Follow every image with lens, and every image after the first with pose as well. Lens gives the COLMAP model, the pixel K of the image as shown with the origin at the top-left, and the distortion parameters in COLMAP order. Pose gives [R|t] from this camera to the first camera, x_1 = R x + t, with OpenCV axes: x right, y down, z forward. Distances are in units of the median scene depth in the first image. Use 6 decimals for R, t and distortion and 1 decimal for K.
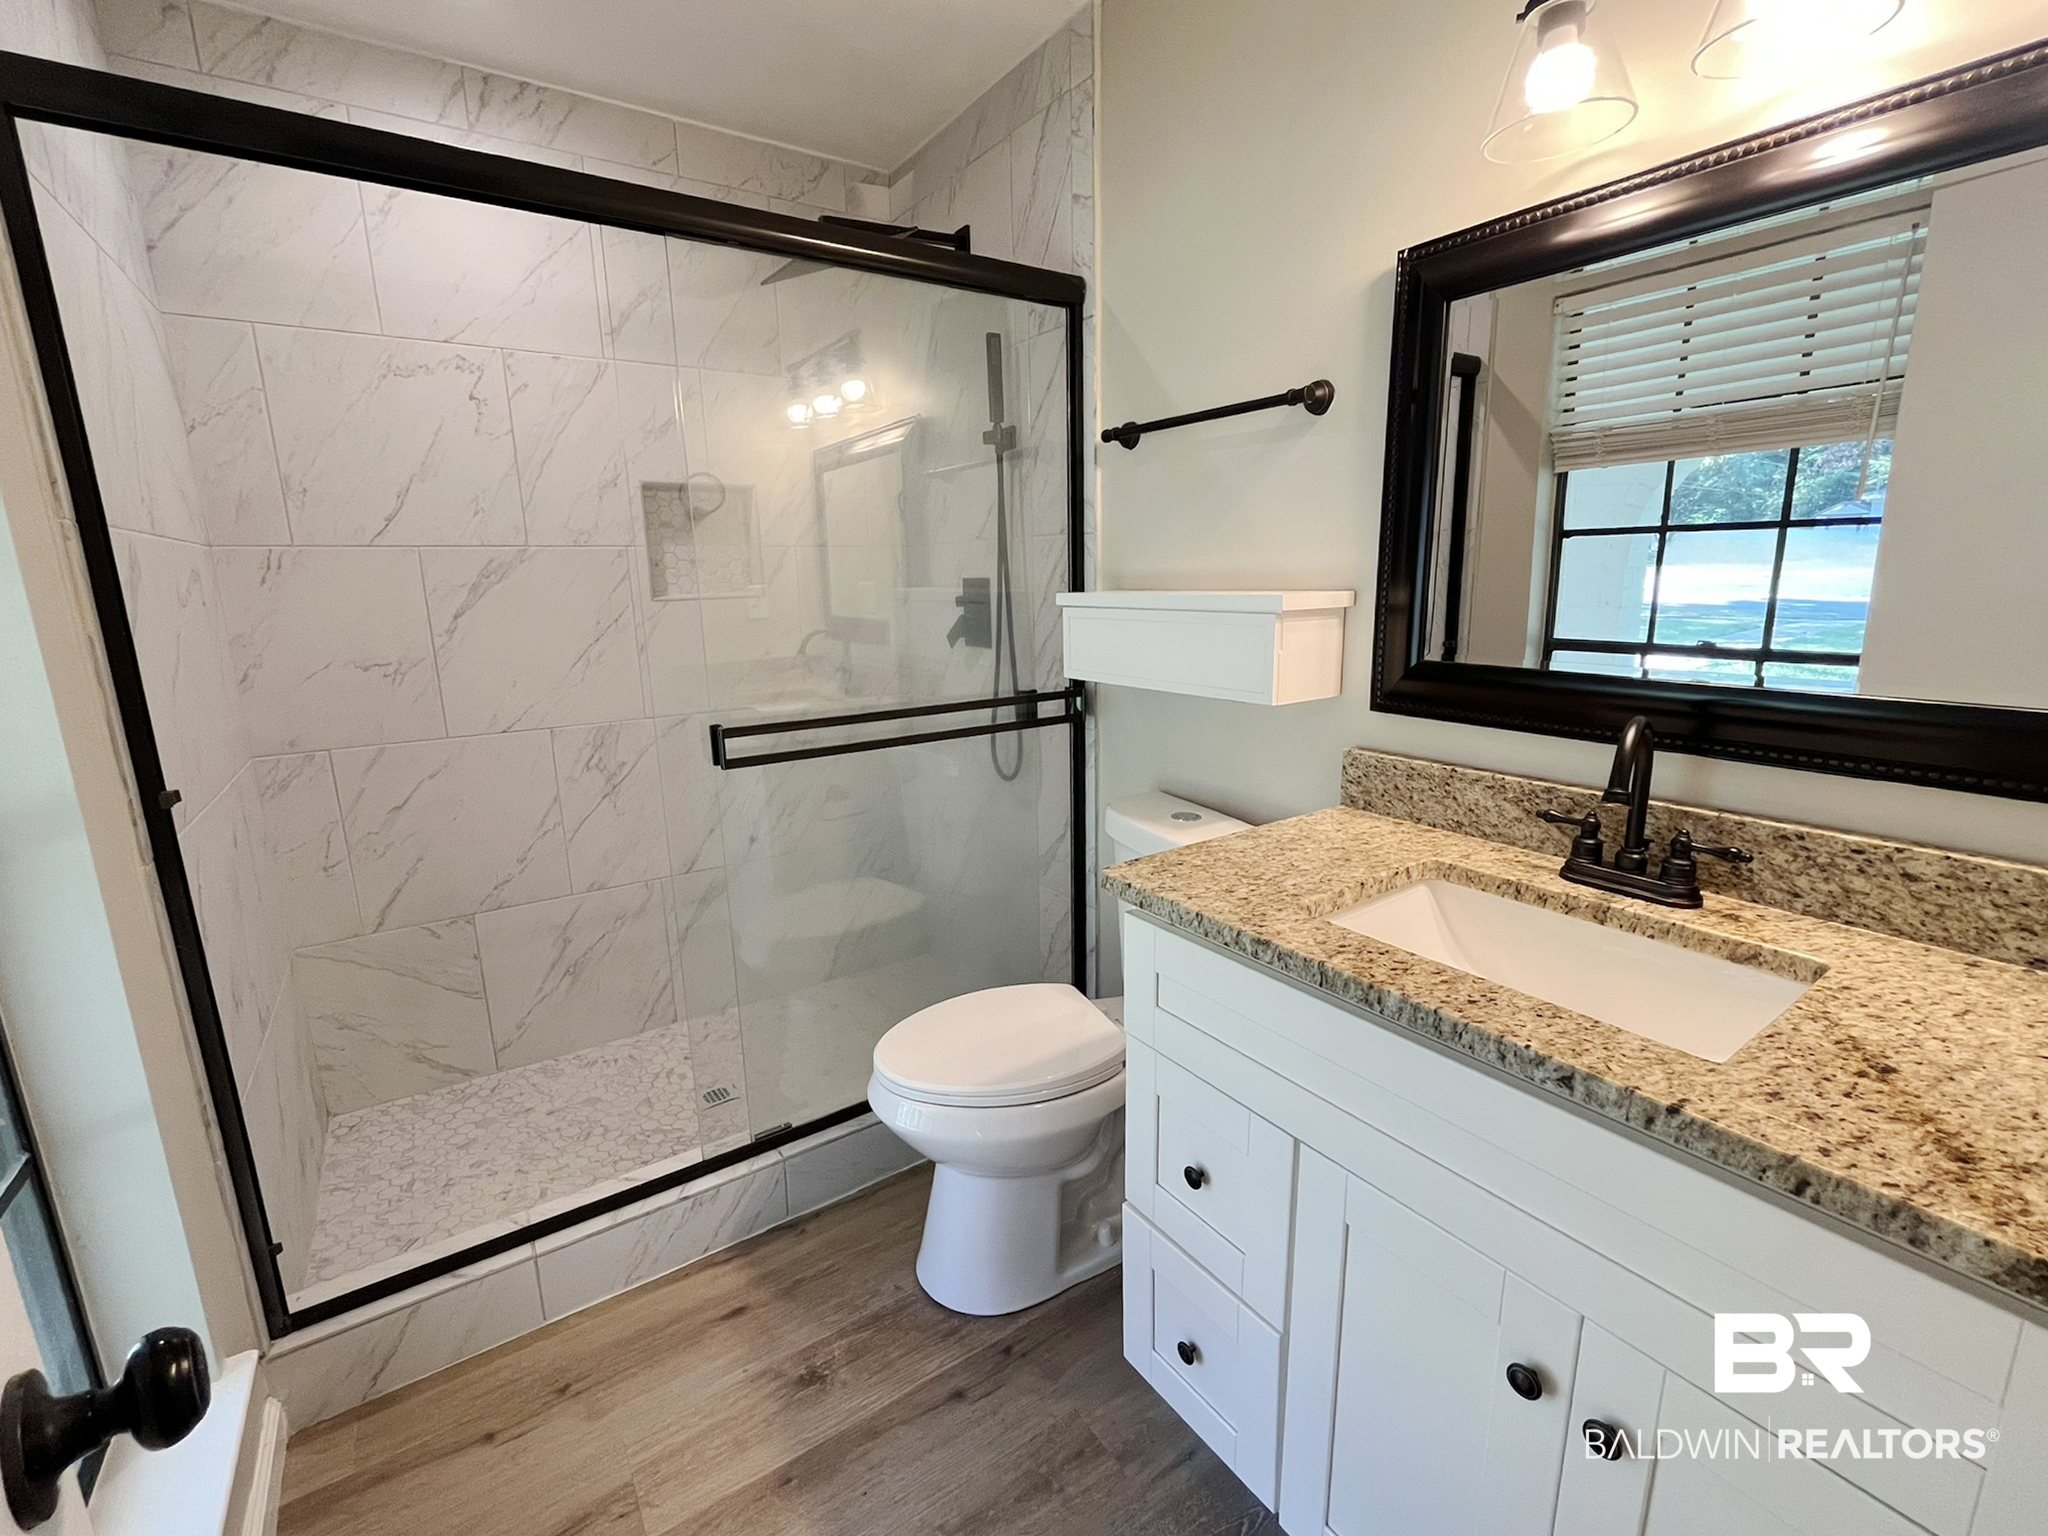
lens RADIAL K [[861.4, 0, 1024.2], [0, 861.4, 761.9], [0, 0, 1]] dist [-0.000684, -0.000306]
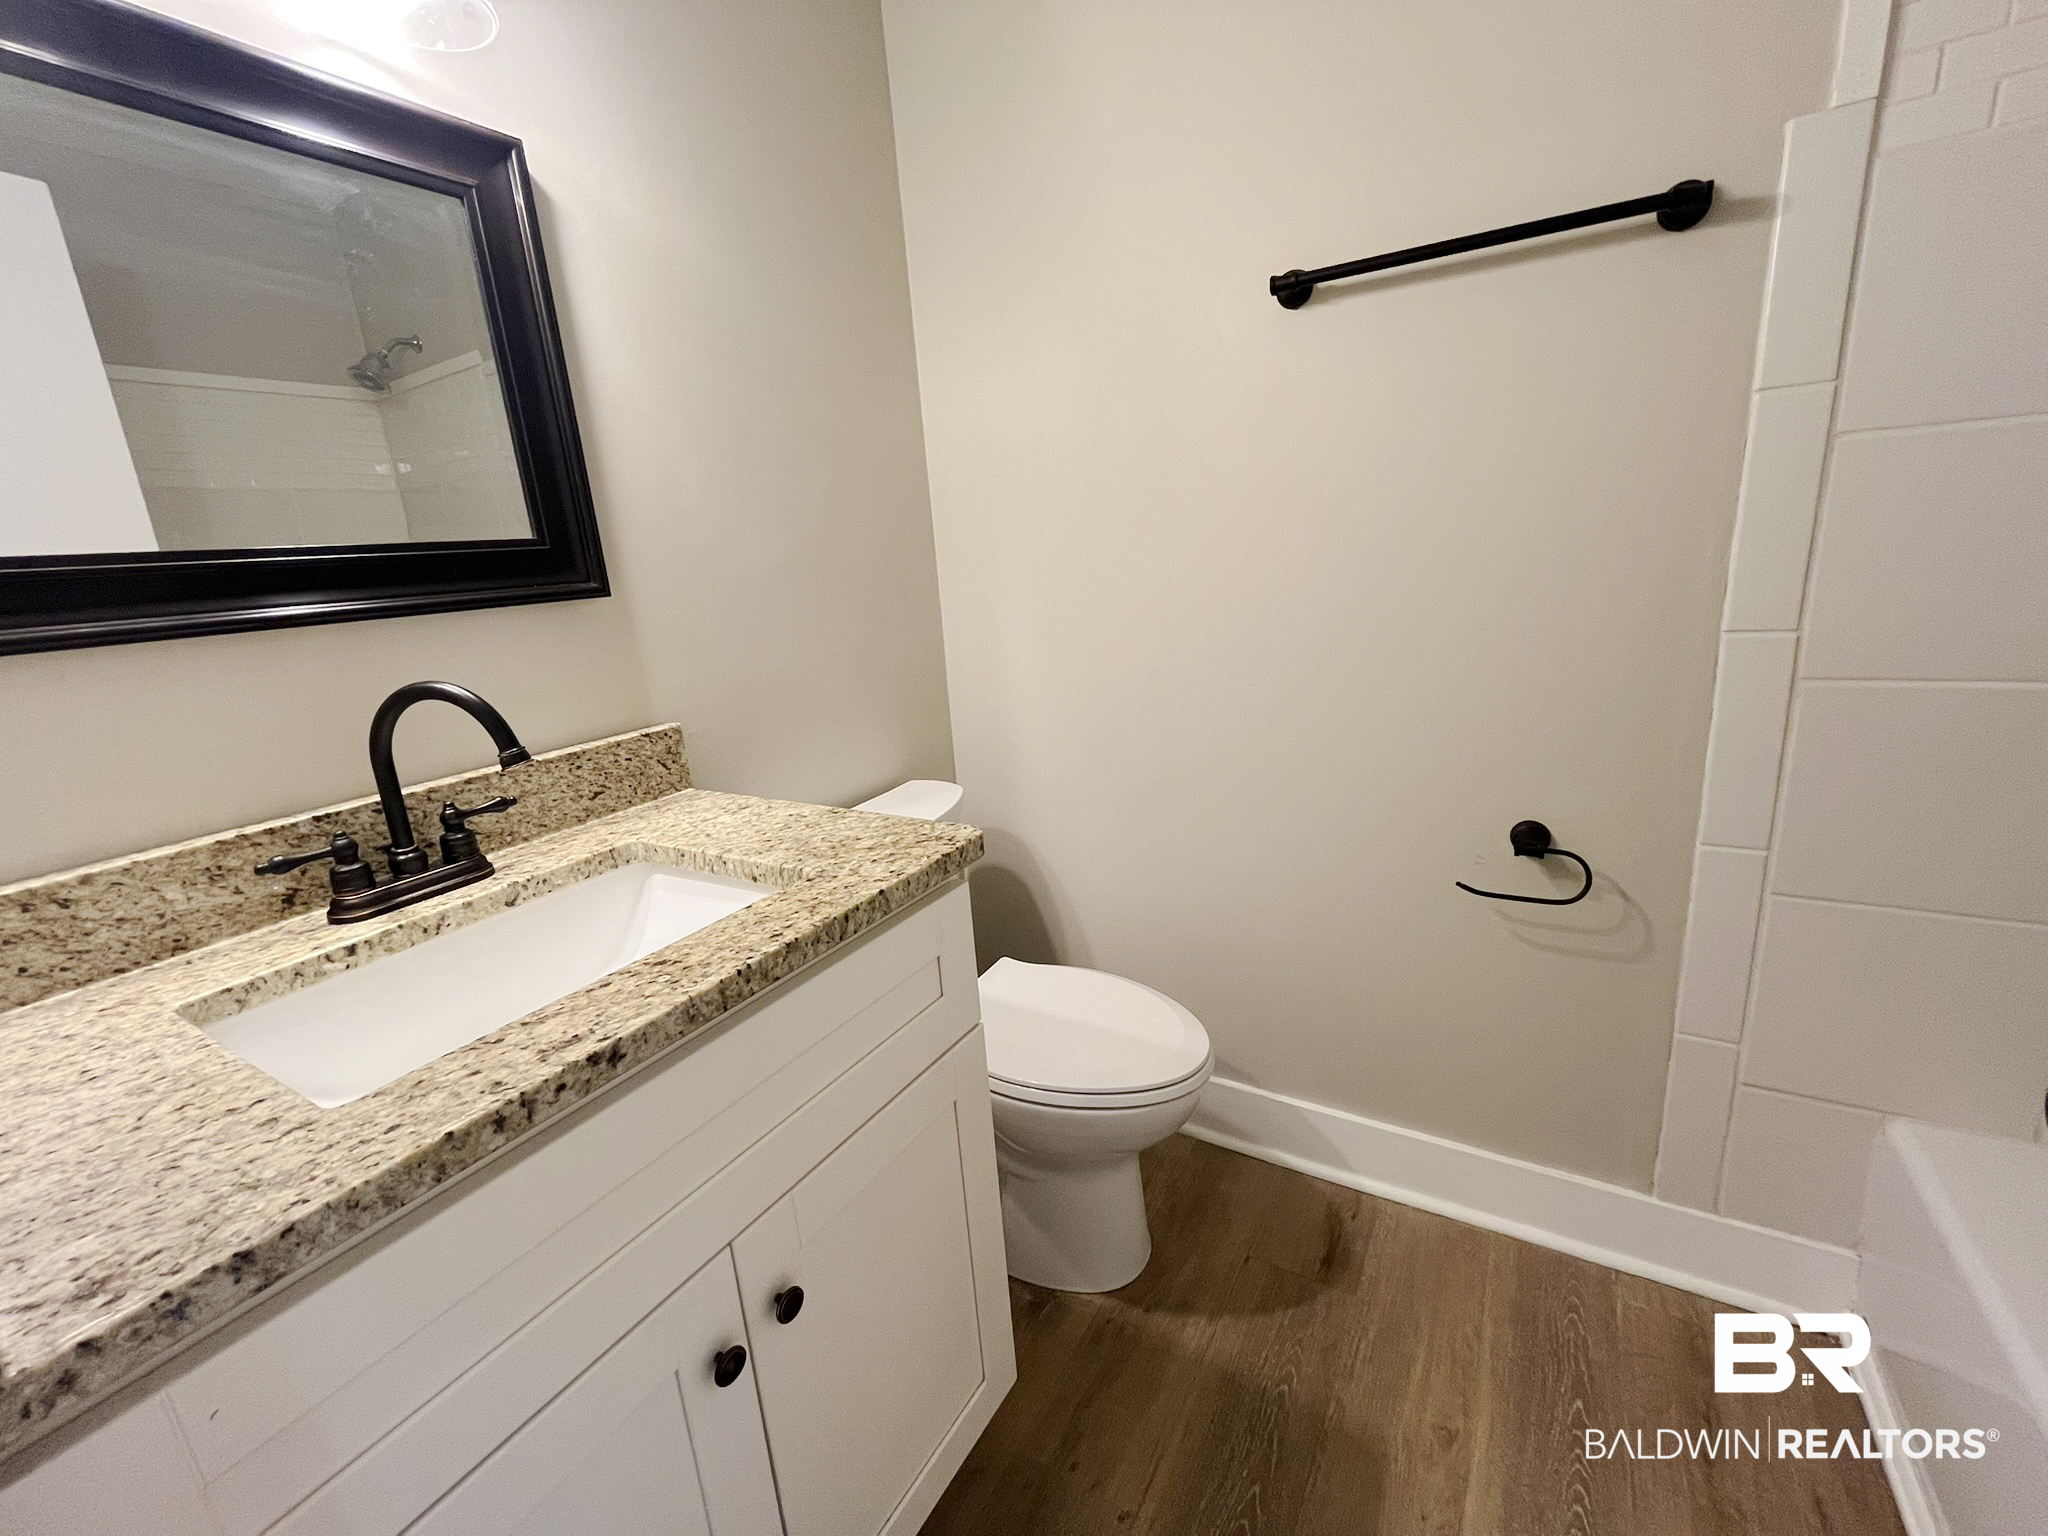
lens RADIAL K [[861.4, 0, 1024.2], [0, 861.4, 761.9], [0, 0, 1]] dist [-0.000684, -0.000306]
pose [[-0.408559, -0.177896, 0.895227, -0.313877], [0.263854, 0.915926, 0.302426, -0.077521], [-0.873762, 0.359768, -0.327271, 0.680017]]
